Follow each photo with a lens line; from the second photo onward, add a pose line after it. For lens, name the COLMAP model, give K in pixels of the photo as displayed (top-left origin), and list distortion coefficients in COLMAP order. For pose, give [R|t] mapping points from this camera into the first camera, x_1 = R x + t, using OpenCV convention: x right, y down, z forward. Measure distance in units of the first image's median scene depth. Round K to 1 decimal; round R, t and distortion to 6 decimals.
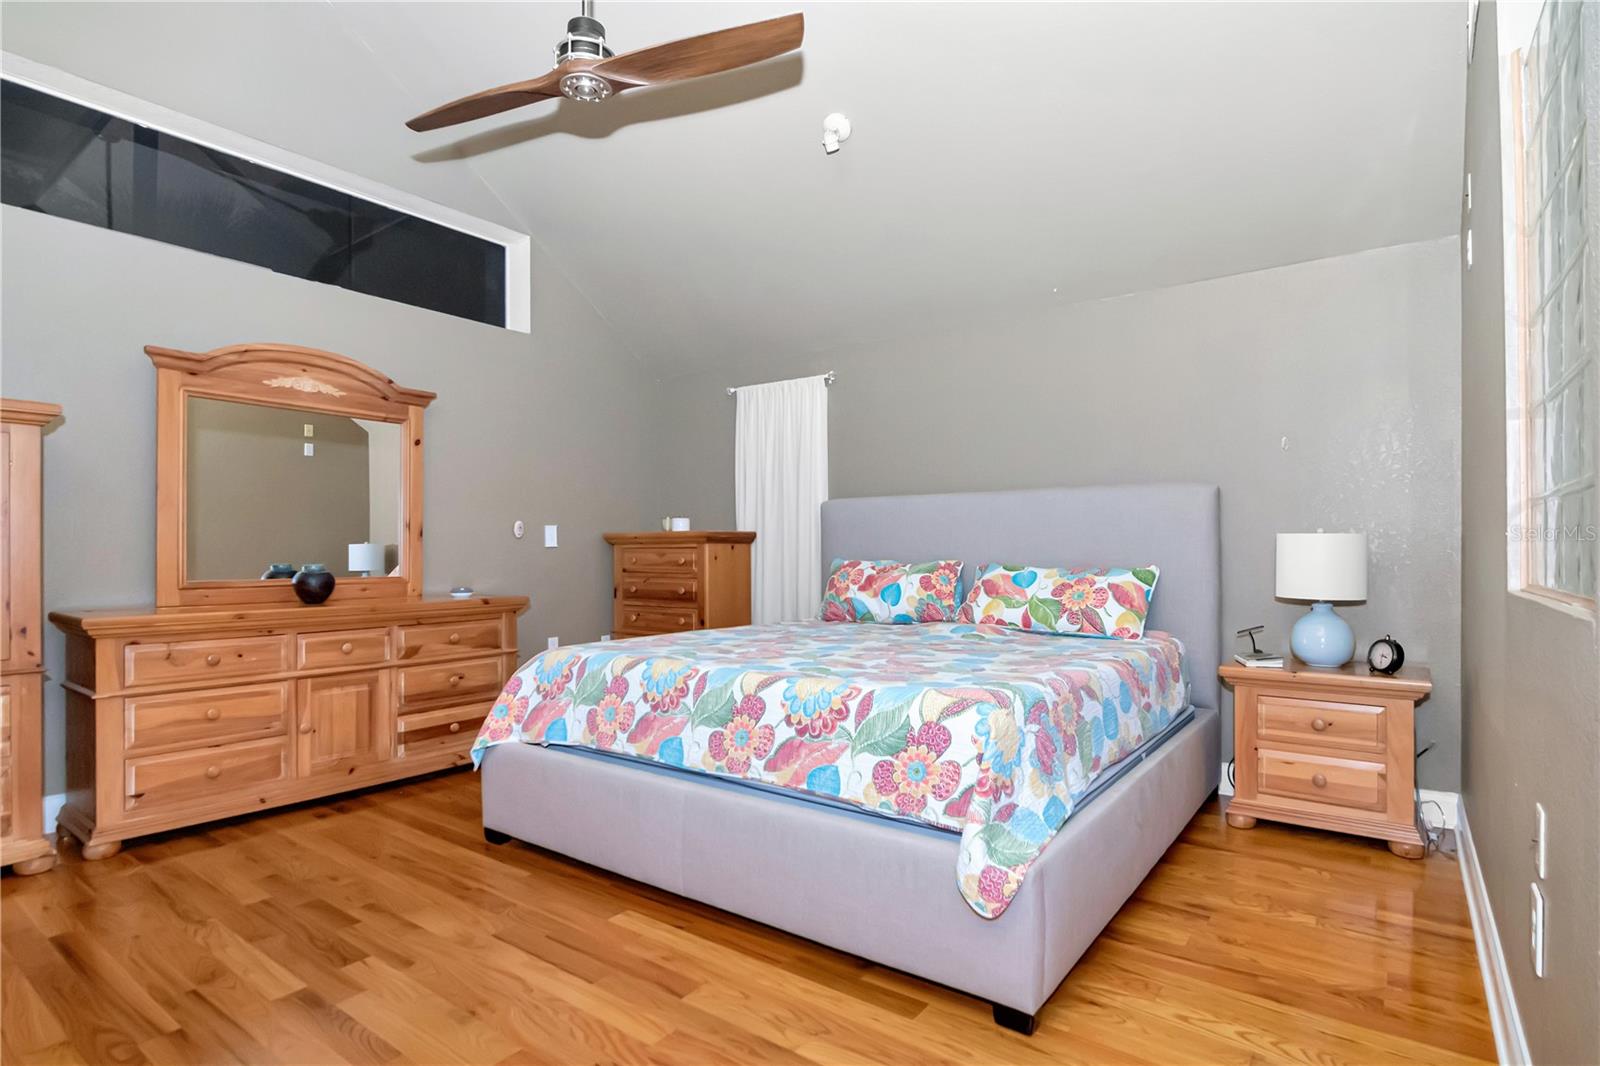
lens RADIAL K [[772.3, 0, 802.0], [0, 772.3, 540.3], [0, 0, 1]] dist [-0.001091, -0.002143]
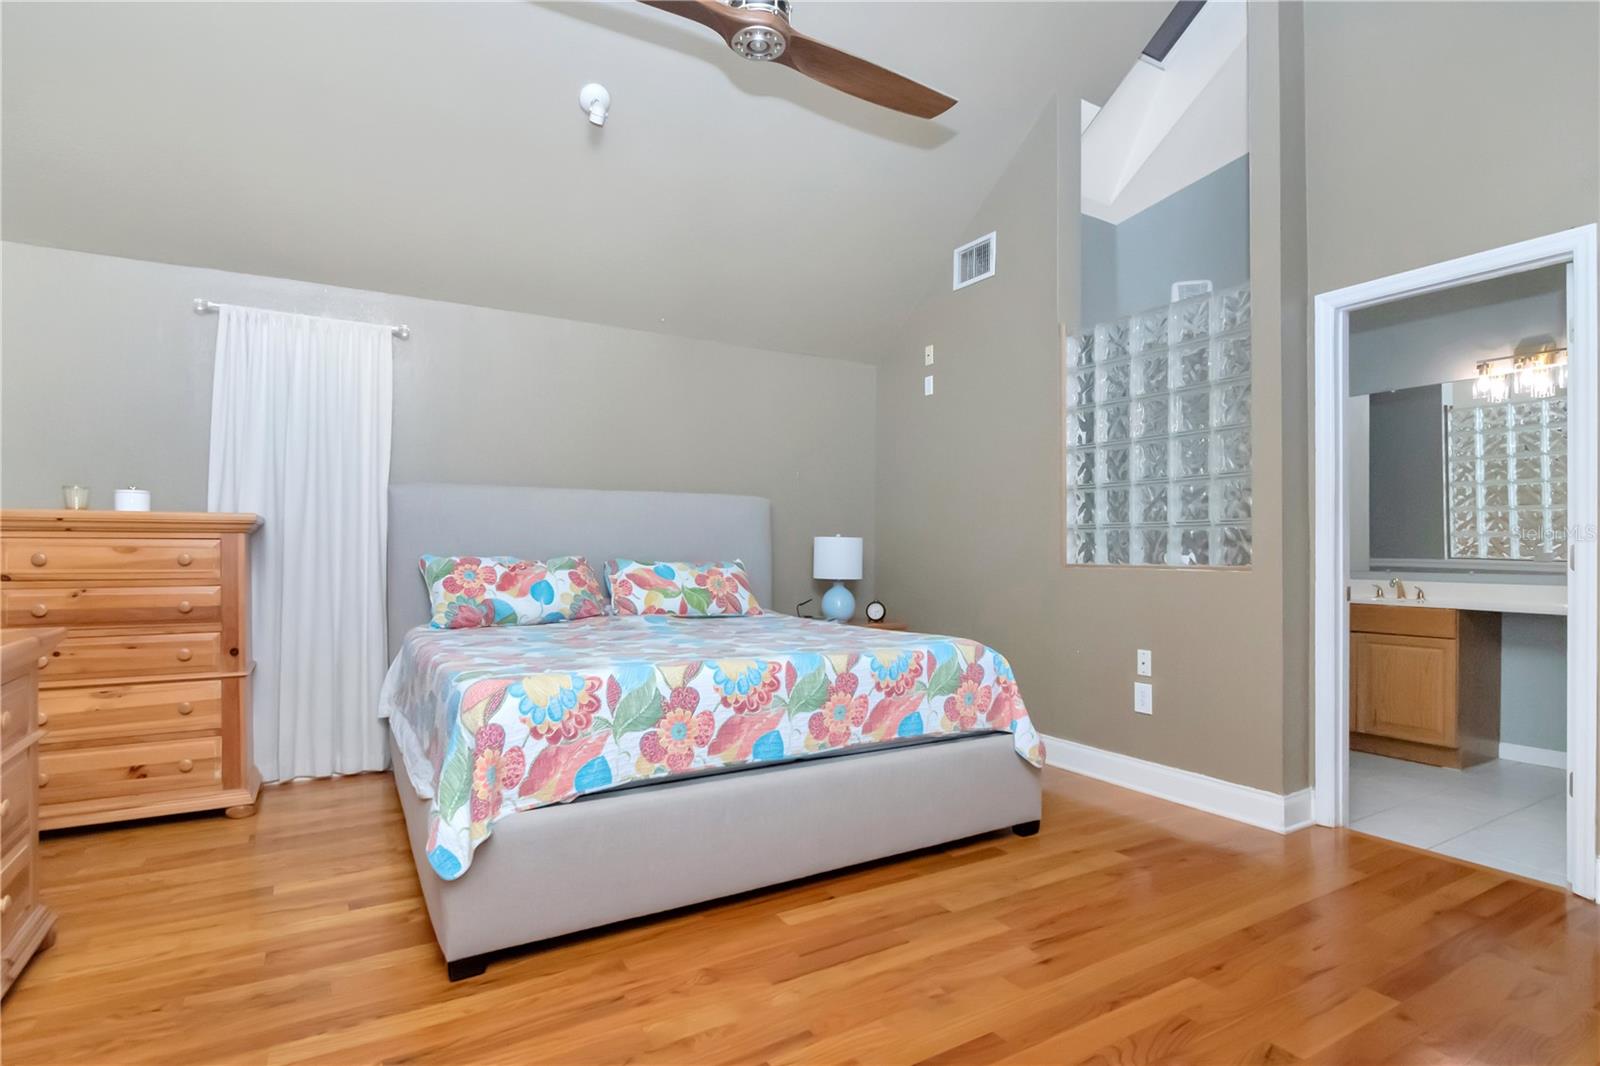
lens RADIAL K [[772.3, 0, 801.0], [0, 772.3, 543.0], [0, 0, 1]] dist [-0.001091, -0.002143]
pose [[0.426637, 0.010081, 0.904367, -0.780364], [-0.016739, 0.999855, -0.003249, 0.008955], [-0.904268, -0.013751, 0.426744, 0.398259]]
